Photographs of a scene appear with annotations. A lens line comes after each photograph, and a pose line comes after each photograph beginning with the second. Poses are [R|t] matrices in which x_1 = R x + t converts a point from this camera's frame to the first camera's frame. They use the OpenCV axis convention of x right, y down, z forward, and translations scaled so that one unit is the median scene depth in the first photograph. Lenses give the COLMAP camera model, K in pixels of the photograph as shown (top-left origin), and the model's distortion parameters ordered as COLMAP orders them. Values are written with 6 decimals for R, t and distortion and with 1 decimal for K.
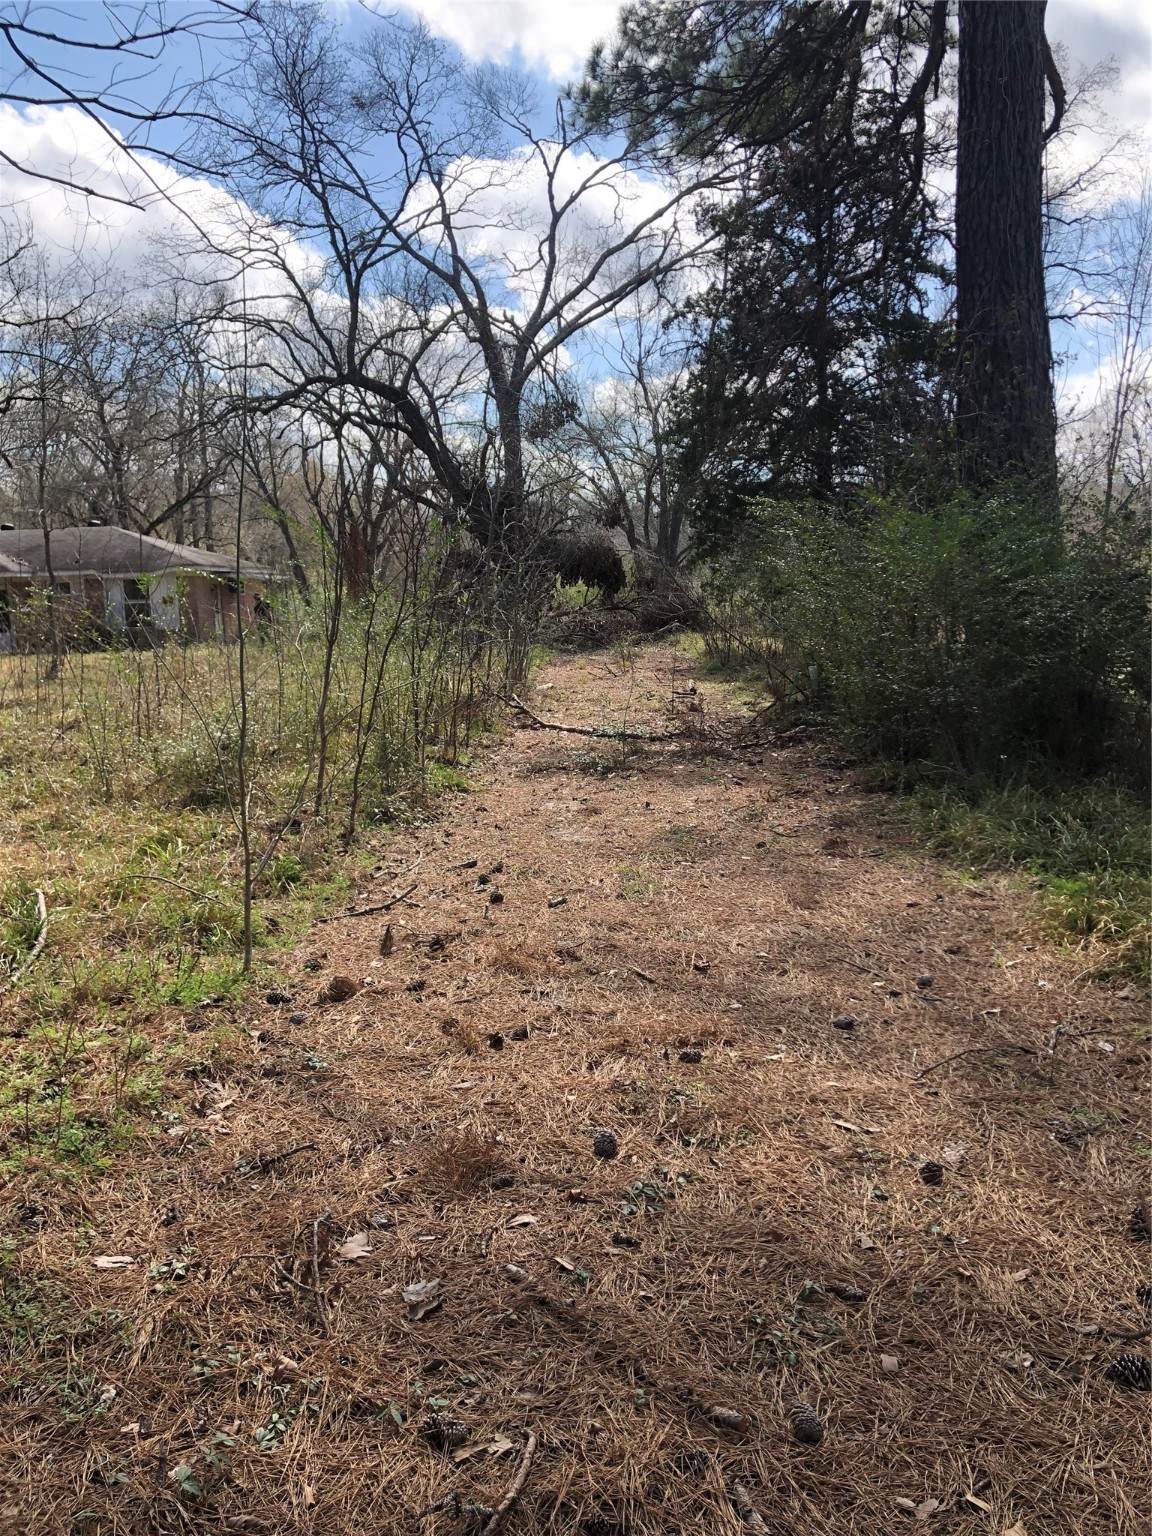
lens RADIAL K [[1235.8, 0, 569.4], [0, 1235.8, 774.6], [0, 0, 1]] dist [0.019466, -0.010332]
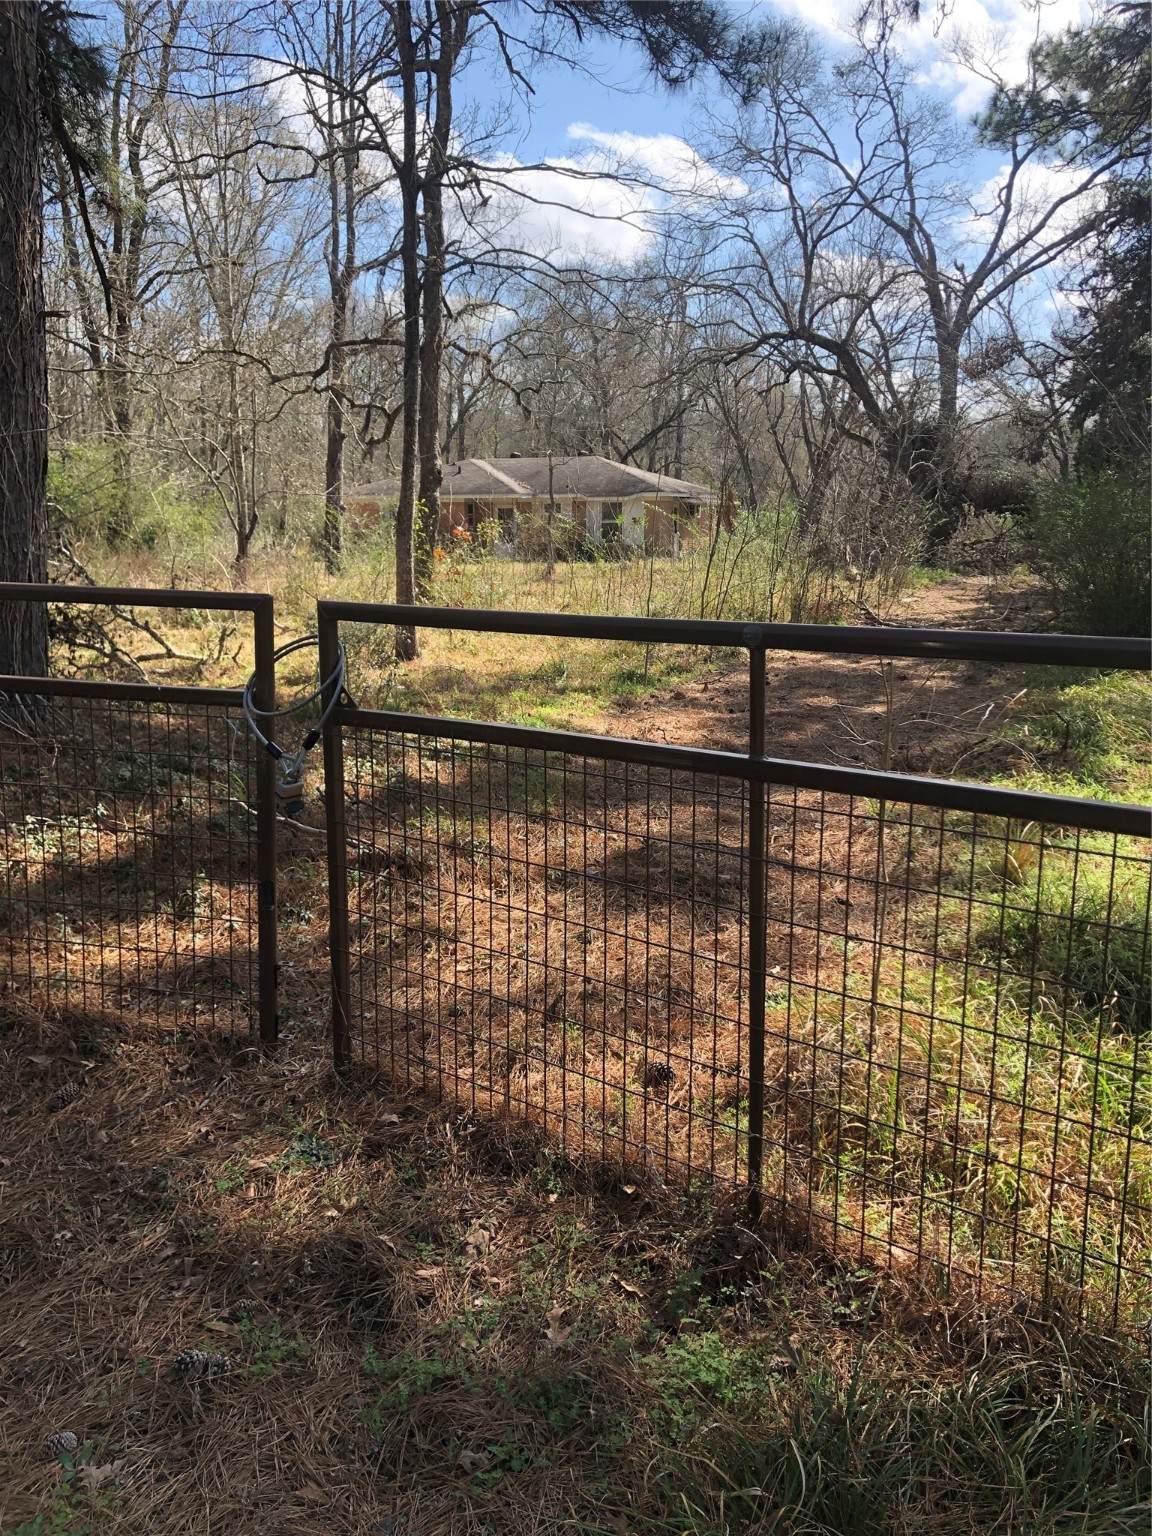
lens RADIAL K [[1235.8, 0, 606.6], [0, 1235.8, 758.7], [0, 0, 1]] dist [0.019466, -0.010332]
pose [[0.943310, 0.094263, -0.318245, 0.058701], [-0.078576, 0.994991, 0.061804, 0.019456], [0.322477, -0.033294, 0.945992, -0.171097]]
